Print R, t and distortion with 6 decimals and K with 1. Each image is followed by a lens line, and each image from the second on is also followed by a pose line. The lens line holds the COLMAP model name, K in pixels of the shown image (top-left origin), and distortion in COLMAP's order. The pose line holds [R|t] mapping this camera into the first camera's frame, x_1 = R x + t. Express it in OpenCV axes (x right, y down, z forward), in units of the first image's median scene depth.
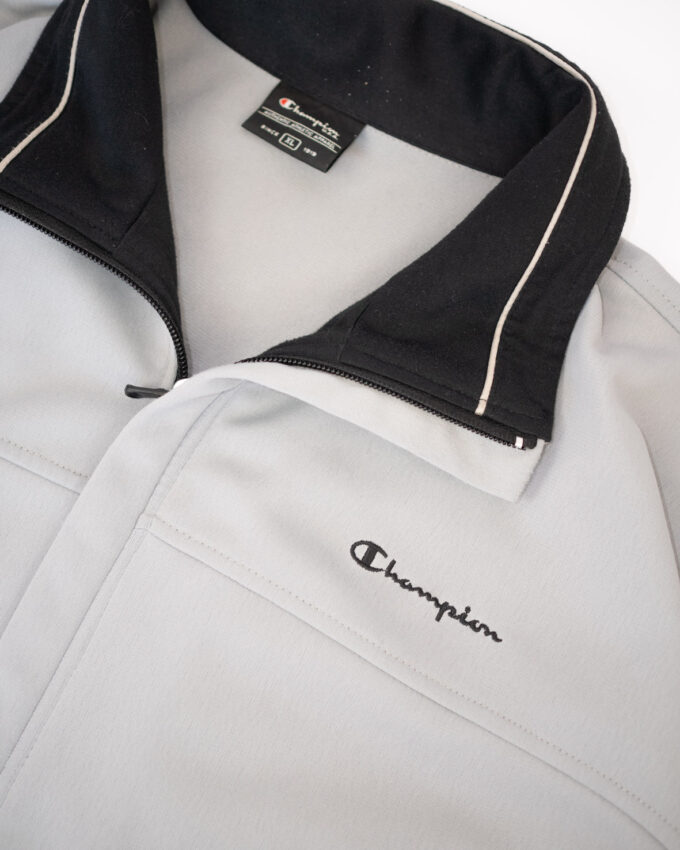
lens RADIAL K [[1350.1, 0, 338.1], [0, 1350.1, 424.9], [0, 0, 1]] dist [-0.072395, 0.000000]
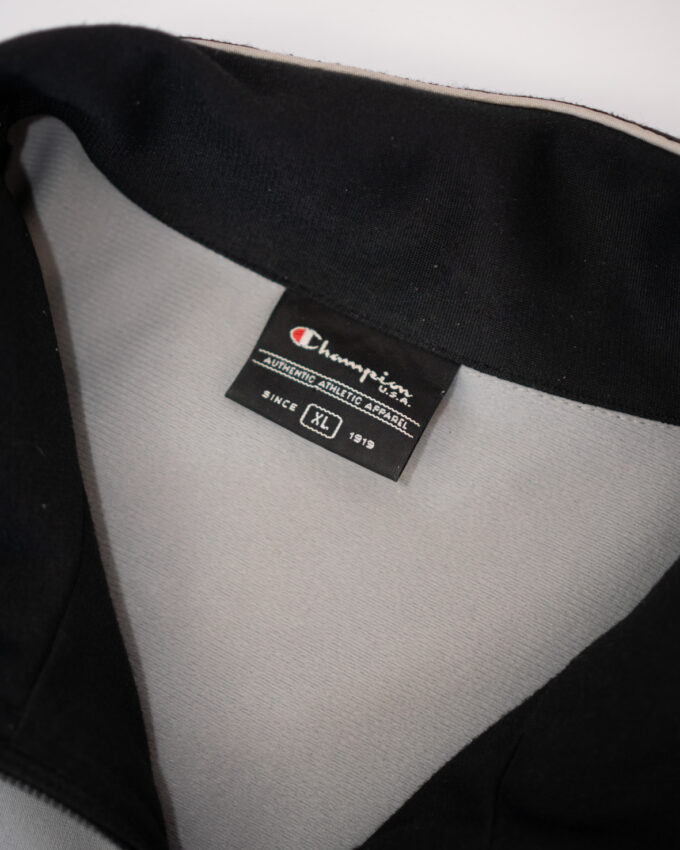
lens RADIAL K [[1350.1, 0, 341.2], [0, 1350.1, 424.2], [0, 0, 1]] dist [-0.072395, 0.000000]
pose [[0.992903, -0.118546, -0.009497, -0.022955], [0.118891, 0.987508, 0.103411, -0.262289], [-0.002880, -0.103806, 0.994593, 0.475588]]
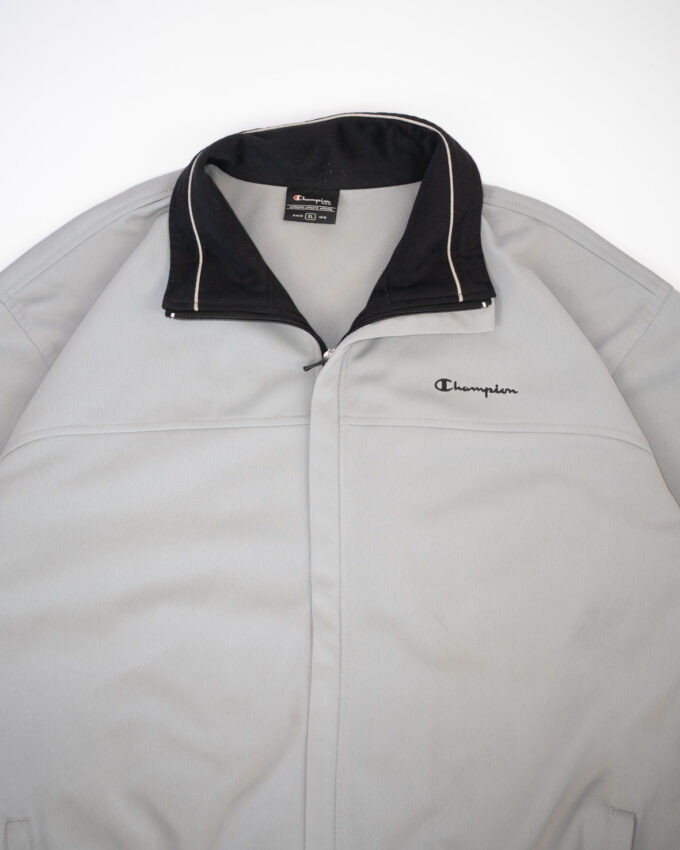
lens RADIAL K [[1350.1, 0, 340.3], [0, 1350.1, 424.8], [0, 0, 1]] dist [-0.072395, 0.000000]
pose [[0.885169, -0.464591, 0.025126, -0.186955], [0.453283, 0.873285, 0.178627, -0.276161], [-0.104930, -0.146726, 0.983596, -0.979983]]
